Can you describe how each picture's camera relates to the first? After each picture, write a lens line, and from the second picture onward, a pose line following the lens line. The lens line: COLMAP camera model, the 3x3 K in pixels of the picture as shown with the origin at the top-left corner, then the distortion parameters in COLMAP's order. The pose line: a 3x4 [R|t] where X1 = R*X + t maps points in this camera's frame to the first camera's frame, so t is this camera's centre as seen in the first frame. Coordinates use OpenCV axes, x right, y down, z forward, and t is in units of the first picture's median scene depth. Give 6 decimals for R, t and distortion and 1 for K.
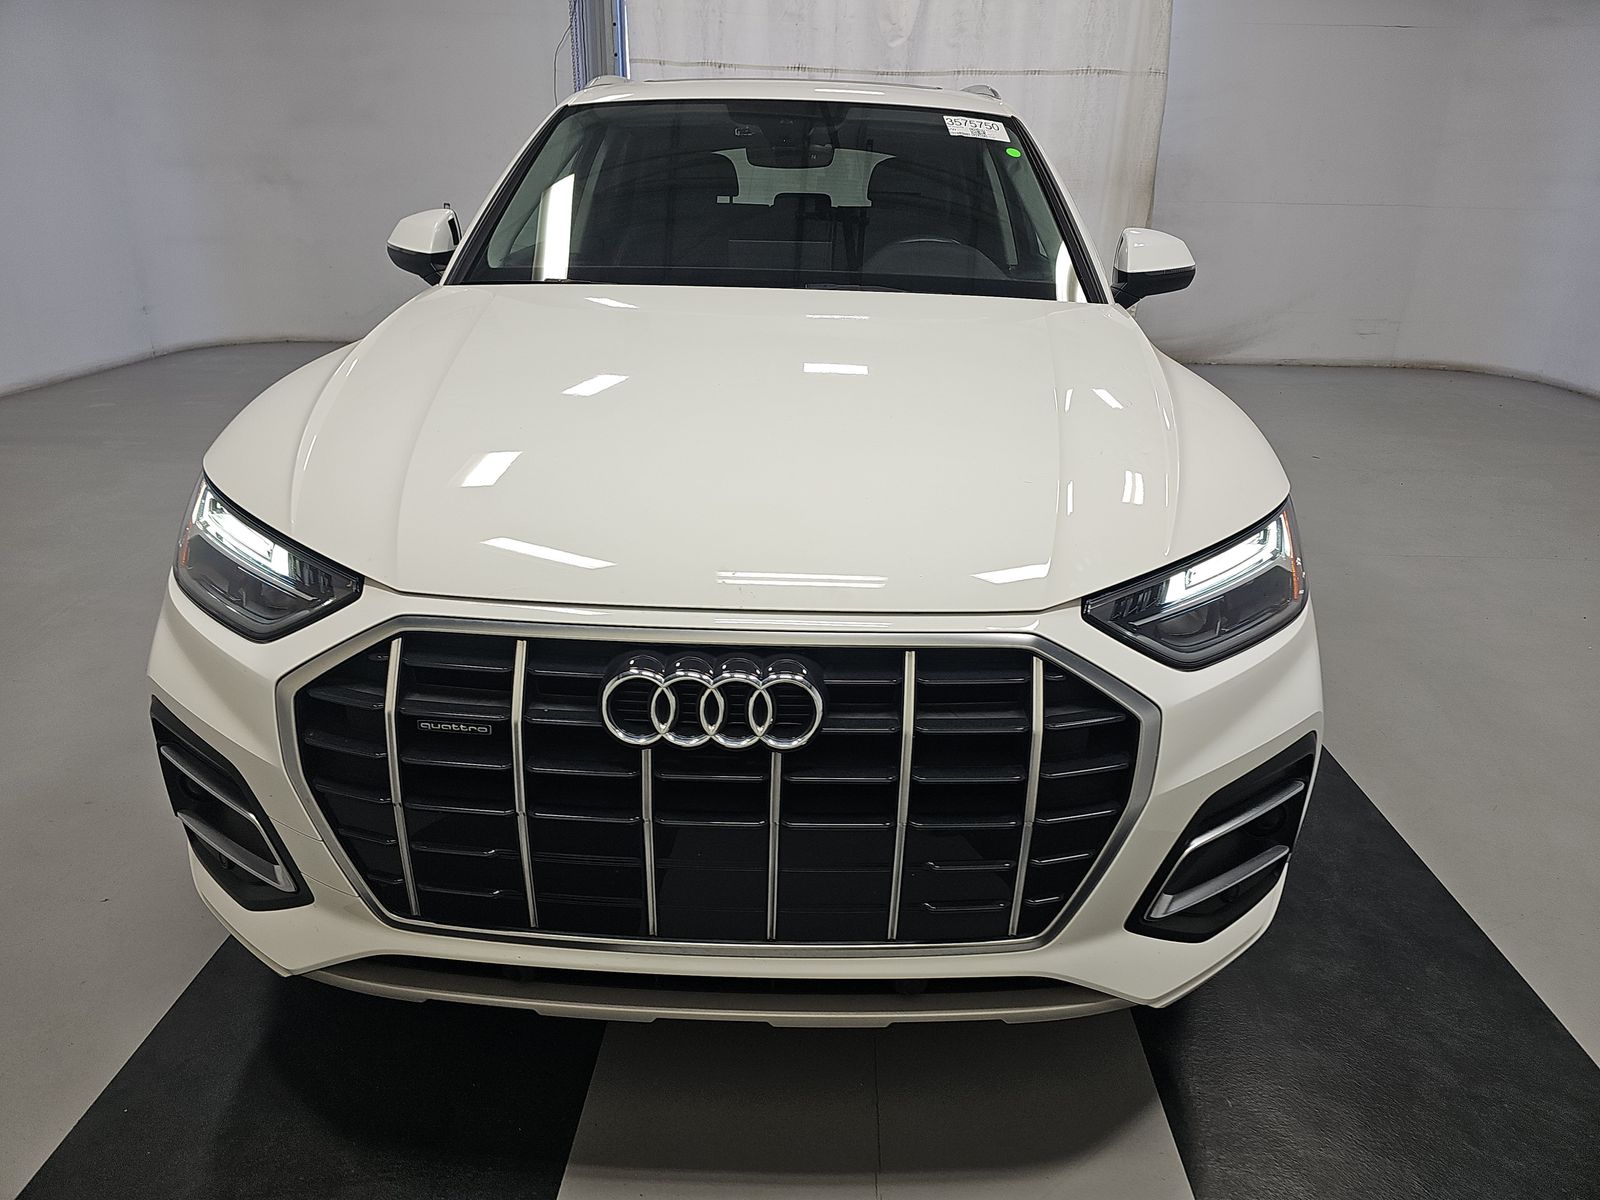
lens RADIAL K [[1026.3, 0, 800.0], [0, 1026.3, 600.0], [0, 0, 1]] dist [0.058679, -0.108596]
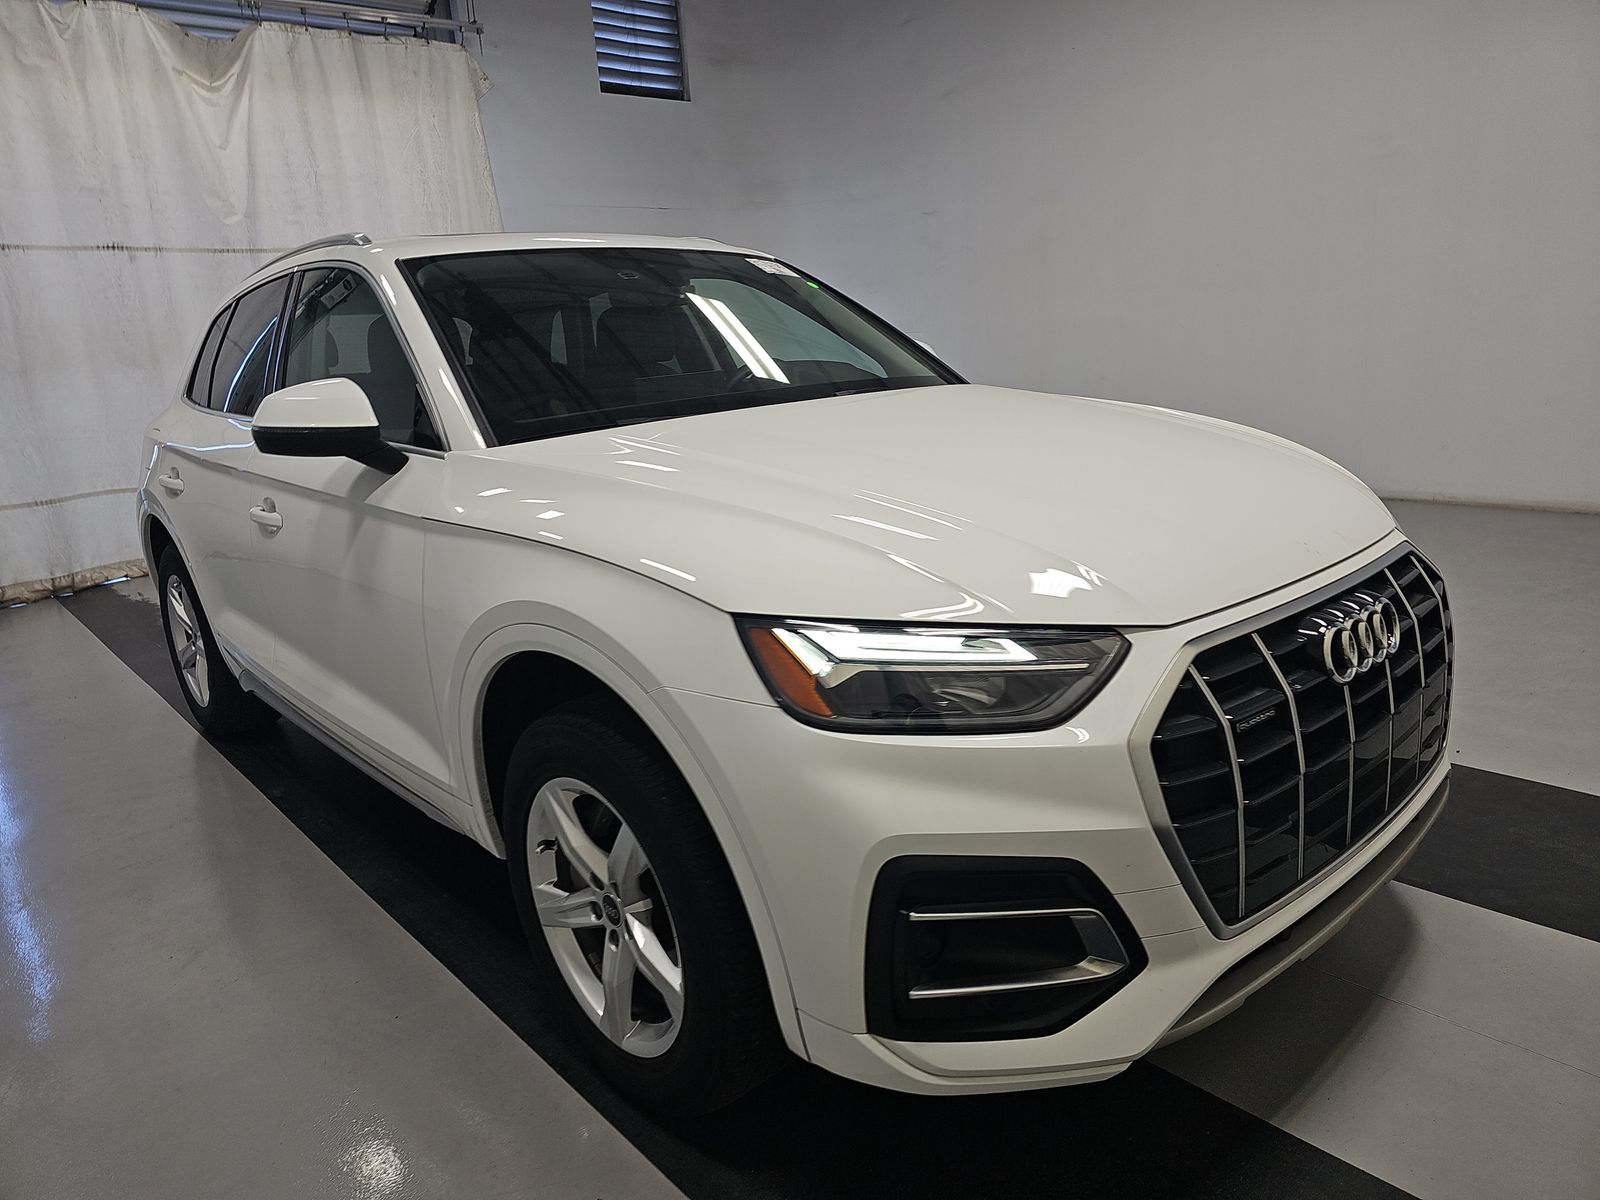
lens RADIAL K [[1011.0, 0, 800.0], [0, 1011.0, 600.0], [0, 0, 1]] dist [0.043982, -0.040914]
pose [[0.732913, -0.240299, 0.636470, -0.554968], [0.331128, 0.943250, -0.025180, -0.055187], [-0.594300, 0.229208, 0.770890, 0.162220]]
